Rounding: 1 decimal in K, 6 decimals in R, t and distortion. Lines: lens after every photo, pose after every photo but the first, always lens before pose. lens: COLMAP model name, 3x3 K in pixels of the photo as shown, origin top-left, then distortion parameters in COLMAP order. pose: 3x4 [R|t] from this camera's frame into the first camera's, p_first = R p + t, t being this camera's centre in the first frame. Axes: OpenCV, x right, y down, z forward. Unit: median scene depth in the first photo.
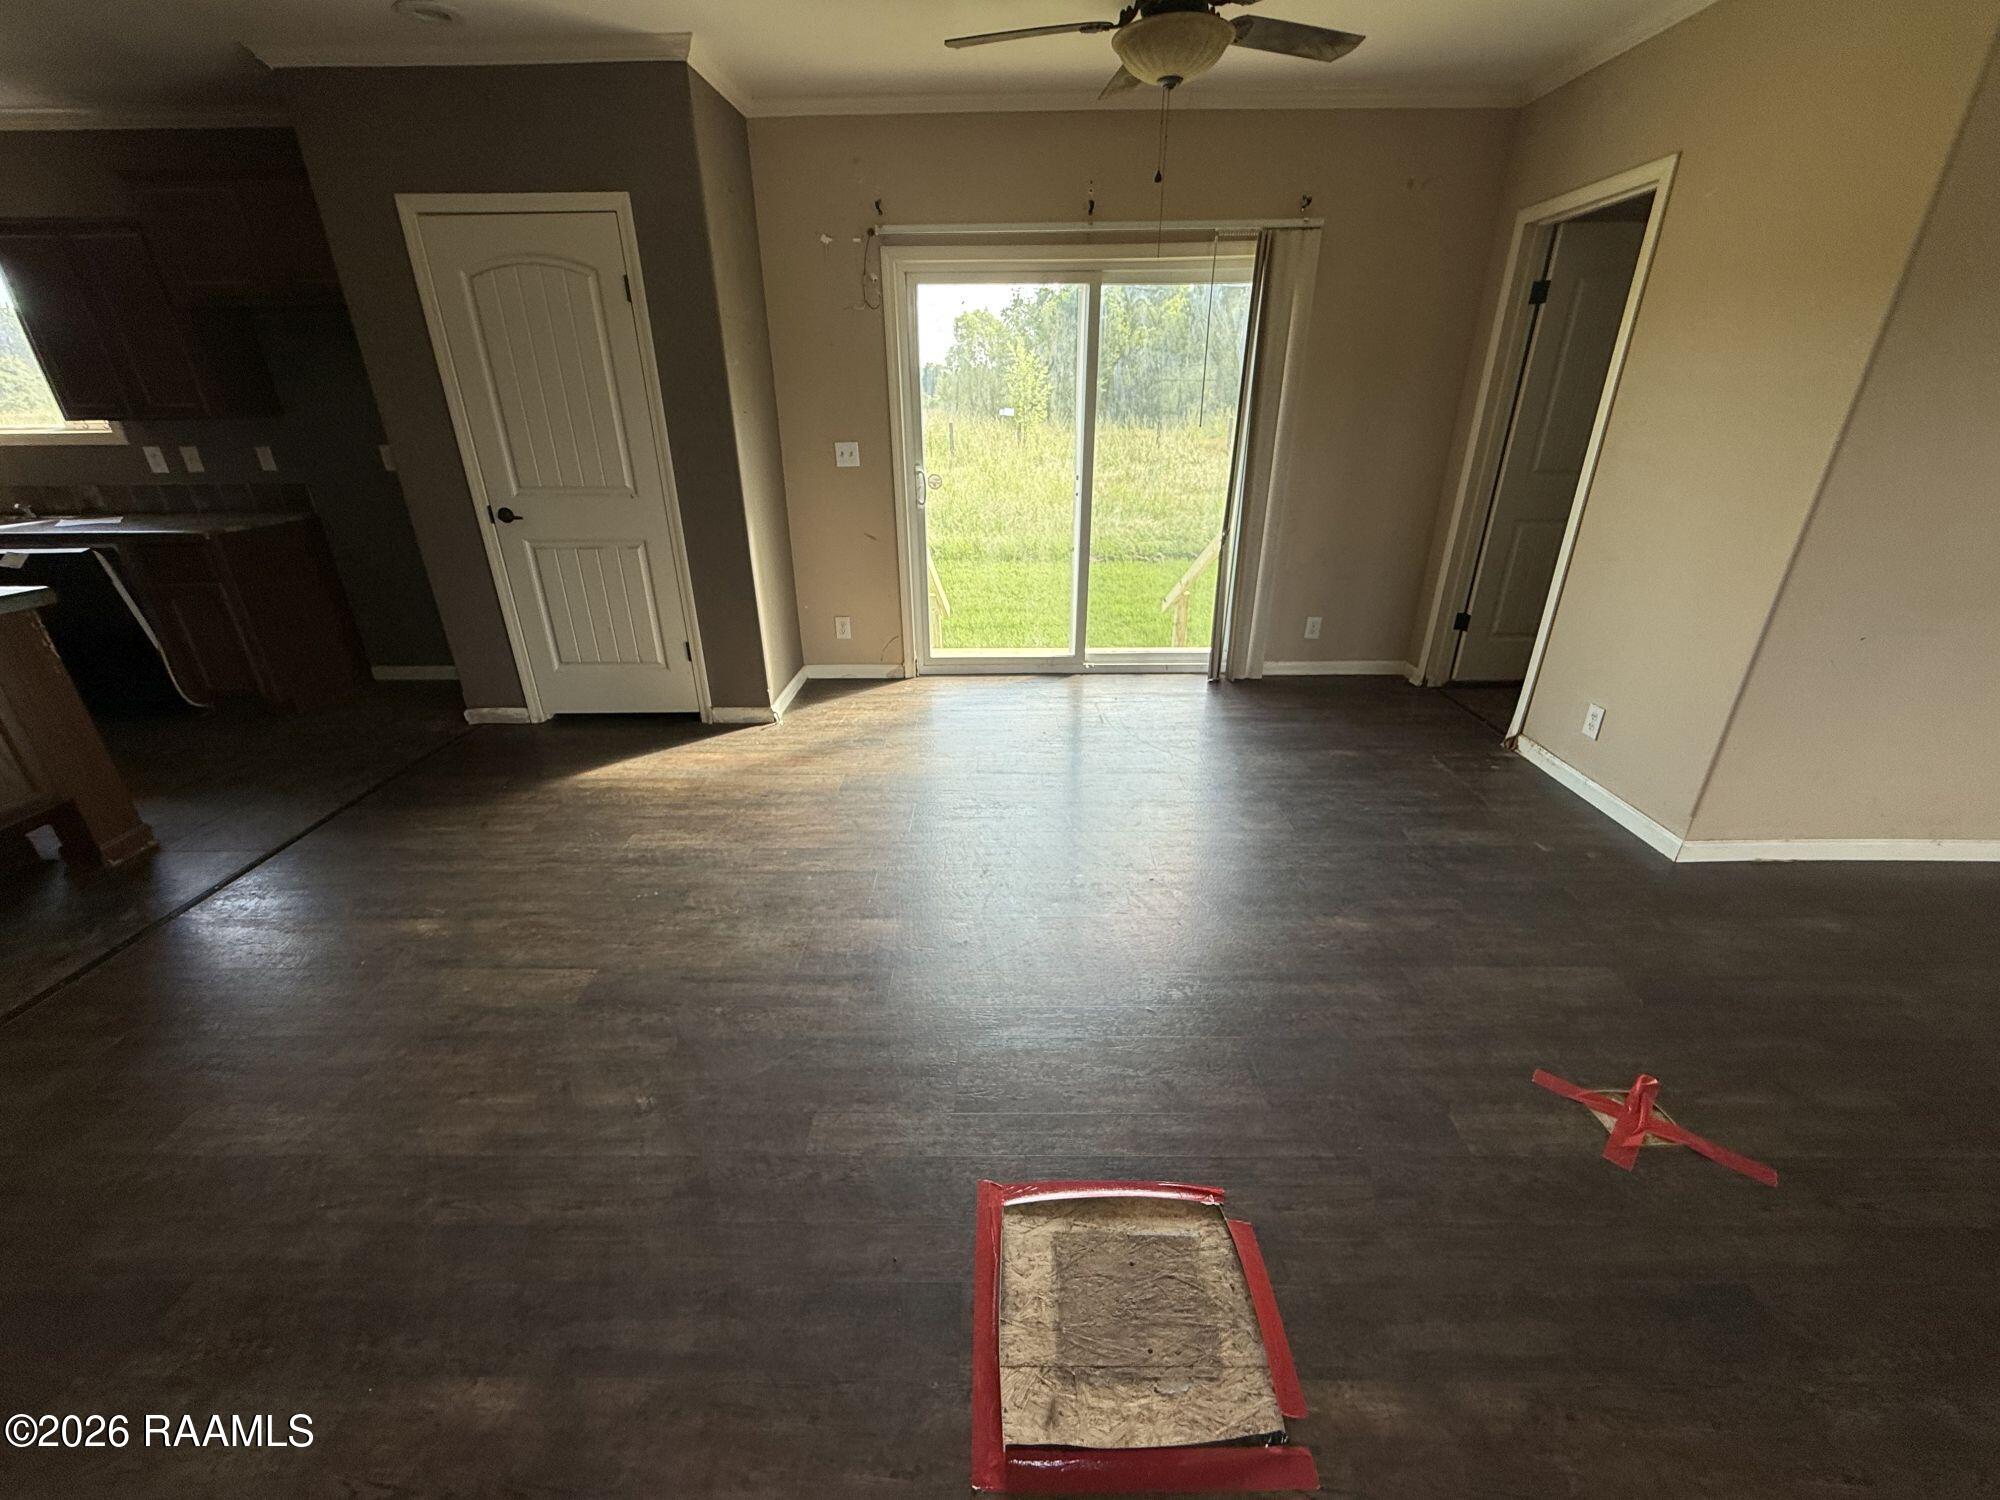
lens RADIAL K [[798.5, 0, 993.8], [0, 798.5, 746.4], [0, 0, 1]] dist [0.000423, 0.000525]
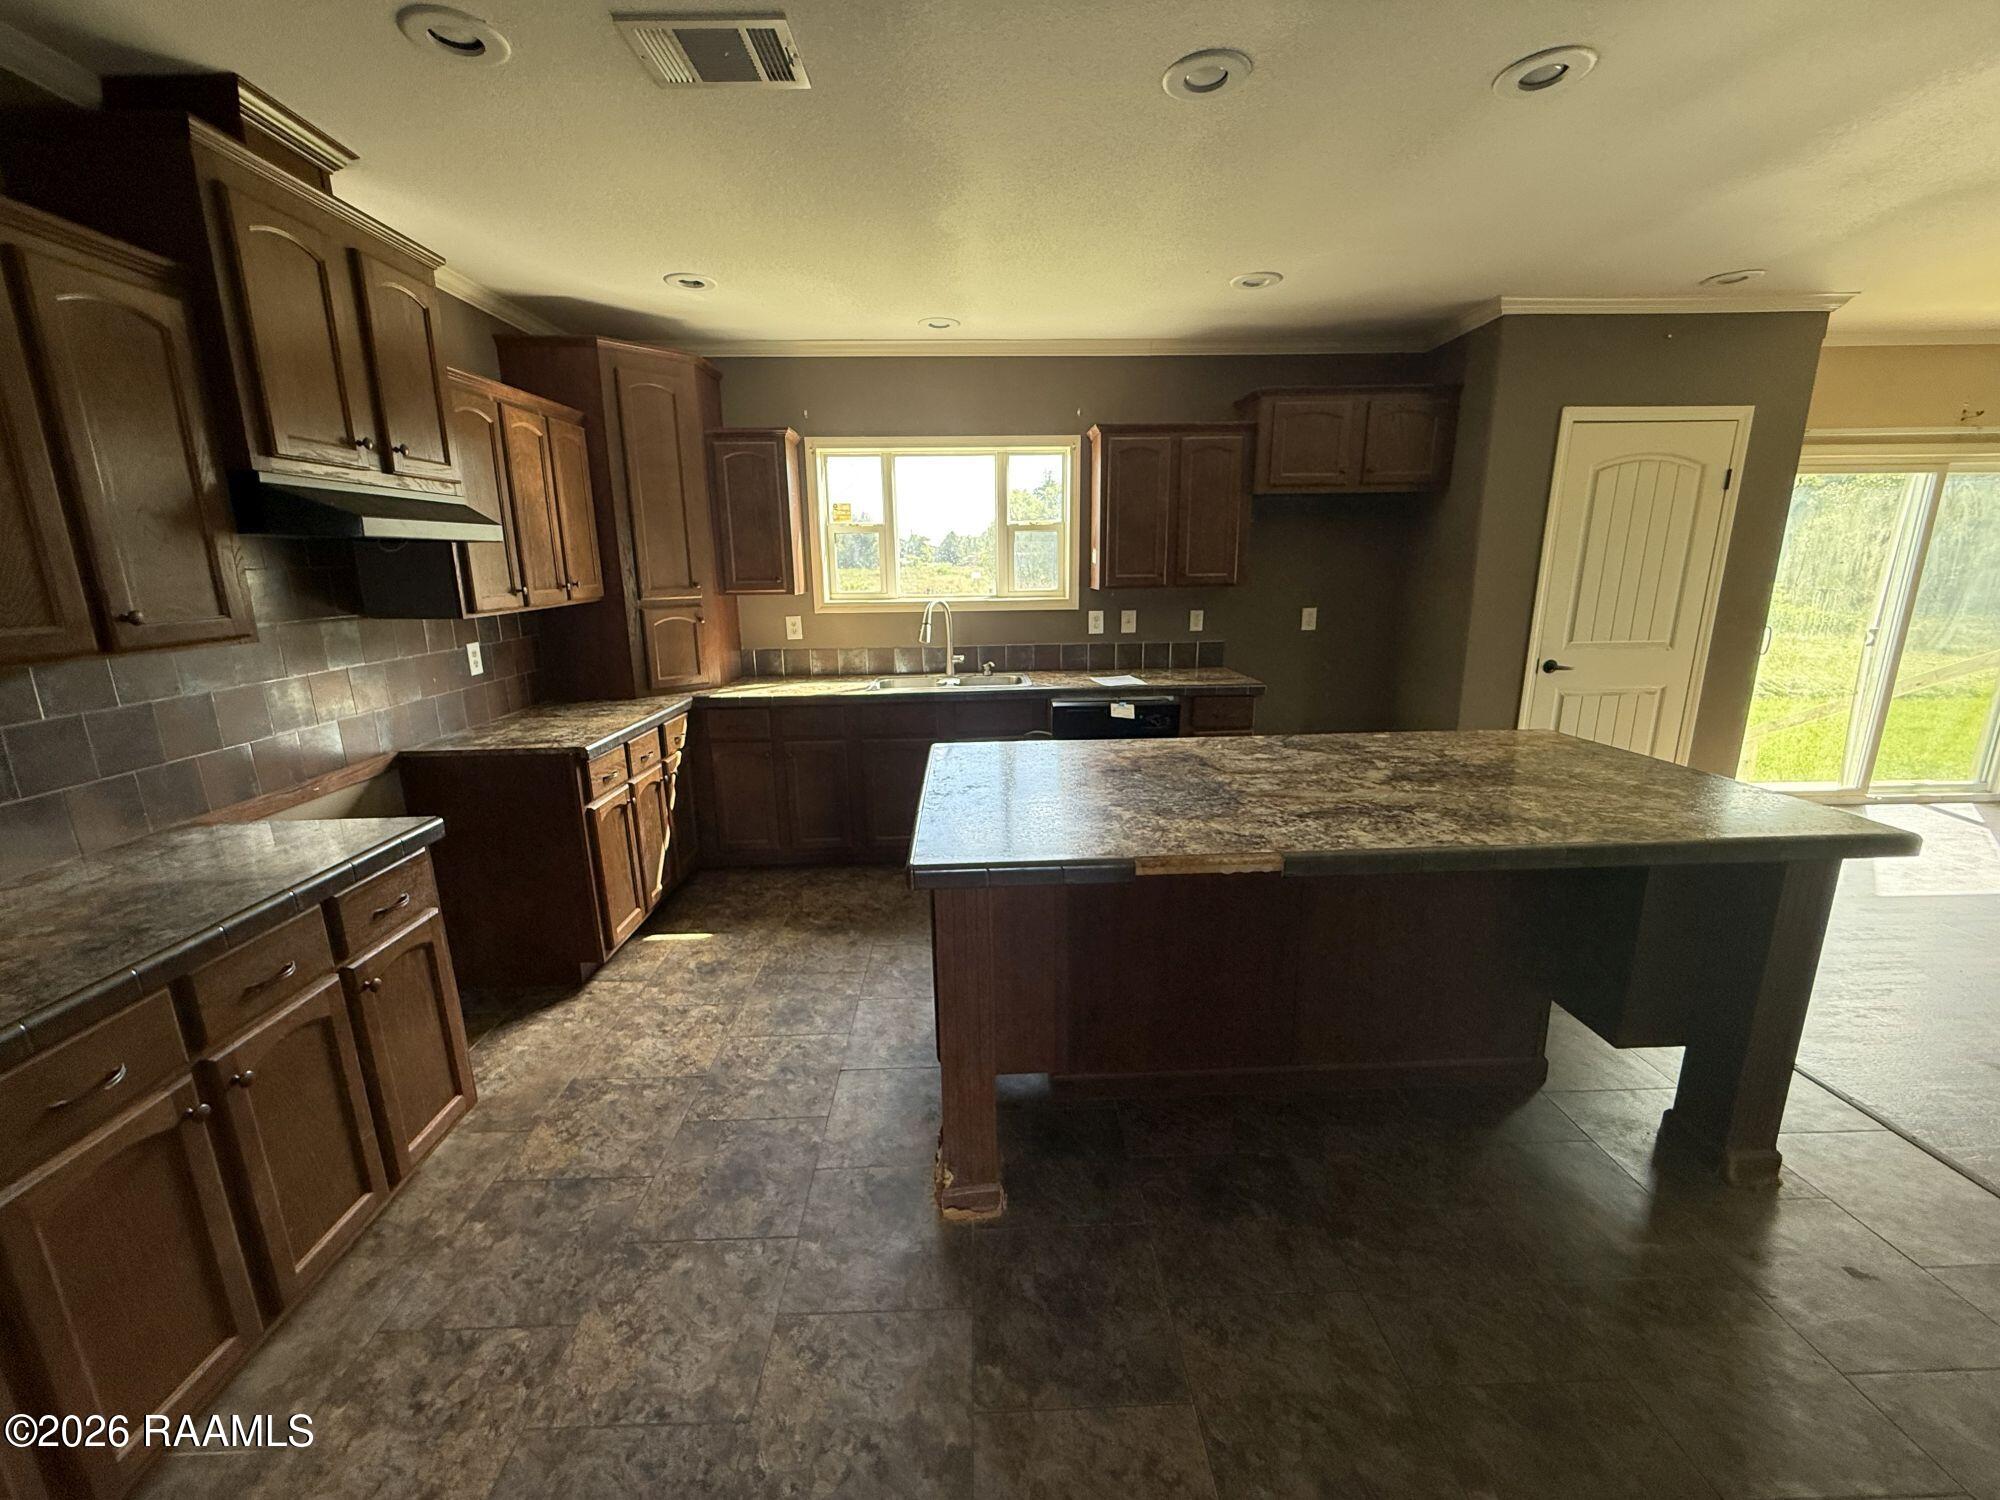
lens RADIAL K [[798.5, 0, 987.4], [0, 798.5, 751.7], [0, 0, 1]] dist [0.000423, 0.000525]
pose [[0.999366, -0.012505, 0.033337, -1.410329], [0.018339, 0.983333, -0.180887, 0.013610], [-0.030520, 0.181384, 0.982939, -0.046785]]
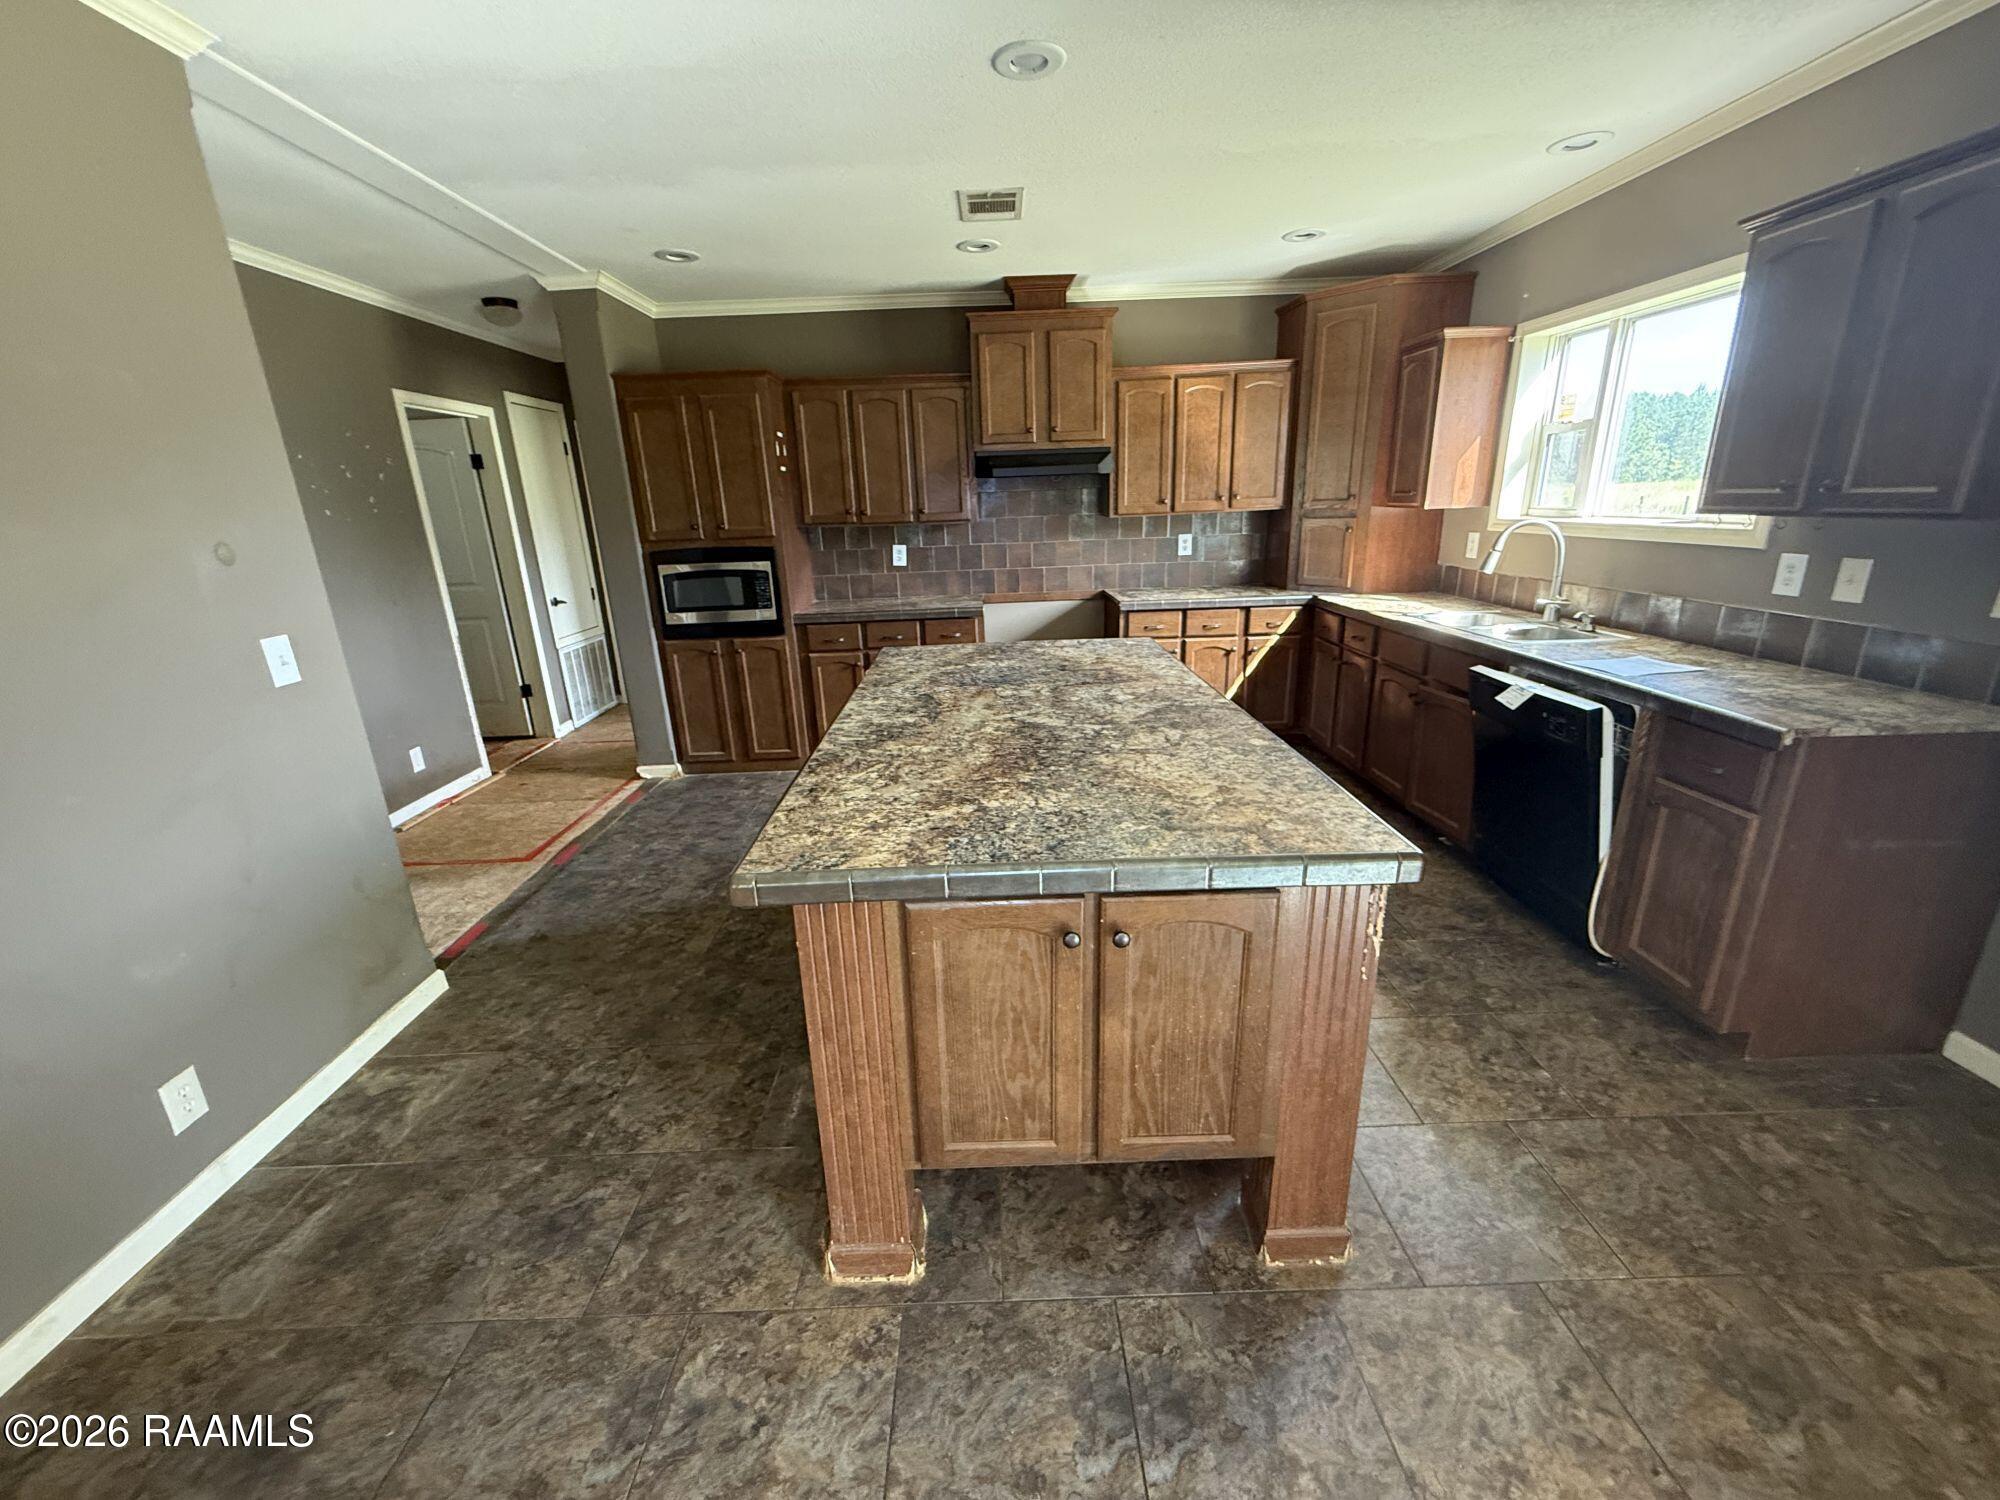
lens RADIAL K [[798.5, 0, 1002.1], [0, 798.5, 750.1], [0, 0, 1]] dist [0.000423, 0.000525]
pose [[0.030131, 0.310511, -0.950092, -0.507727], [-0.372275, 0.885624, 0.277635, -0.211553], [0.927633, 0.345330, 0.142280, 0.458156]]
